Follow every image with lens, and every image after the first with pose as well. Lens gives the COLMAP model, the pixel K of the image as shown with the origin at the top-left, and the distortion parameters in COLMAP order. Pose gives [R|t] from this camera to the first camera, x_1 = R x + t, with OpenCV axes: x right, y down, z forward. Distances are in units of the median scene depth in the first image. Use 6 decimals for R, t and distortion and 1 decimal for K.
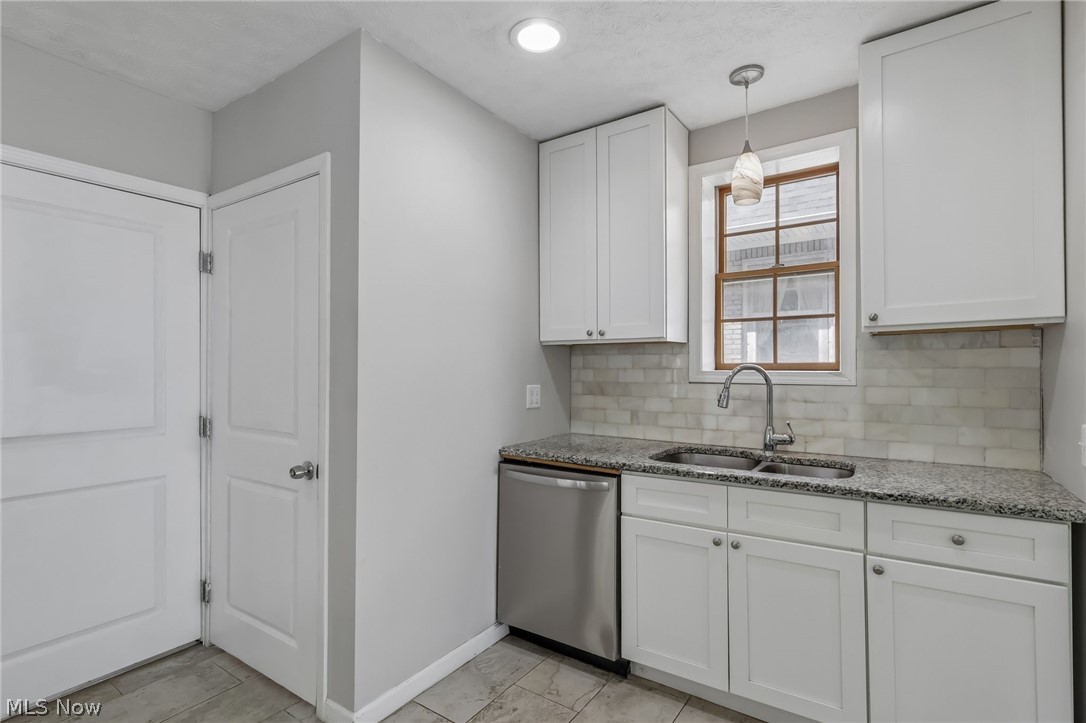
lens RADIAL K [[511.7, 0, 544.2], [0, 511.7, 366.8], [0, 0, 1]] dist [-0.000280, -0.000358]
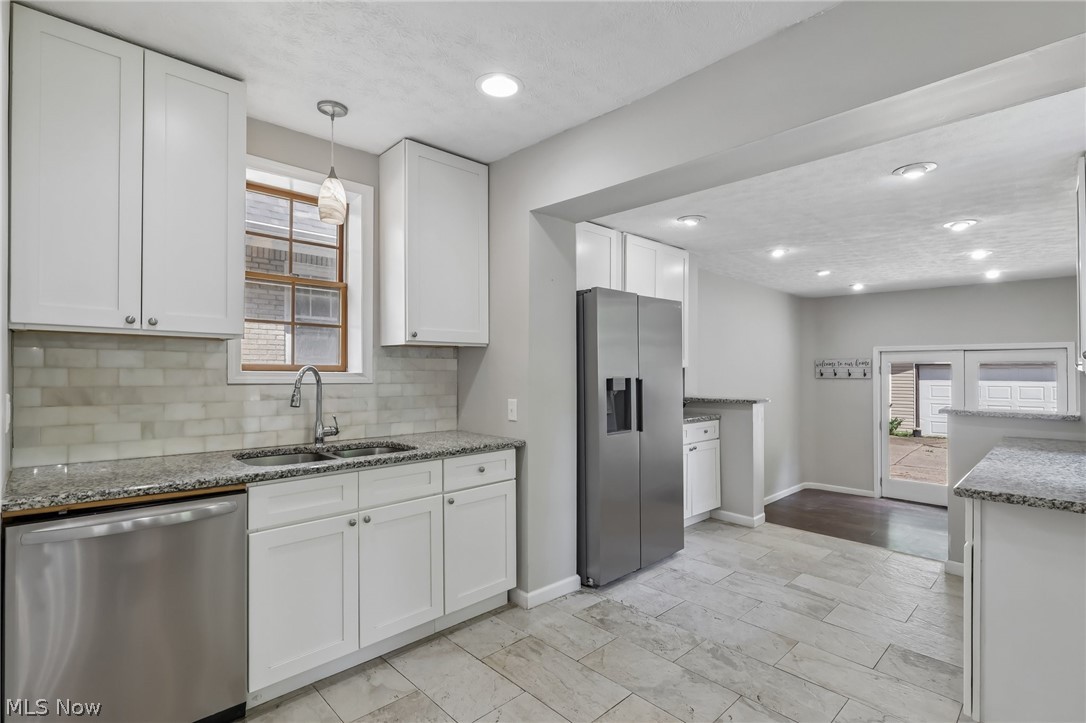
lens RADIAL K [[511.7, 0, 544.2], [0, 511.7, 366.8], [0, 0, 1]] dist [-0.000280, -0.000358]
pose [[0.204387, 0.013288, 0.978800, -0.559857], [-0.010062, 0.999884, -0.011473, 0.004689], [-0.978838, -0.007504, 0.204497, 0.288438]]
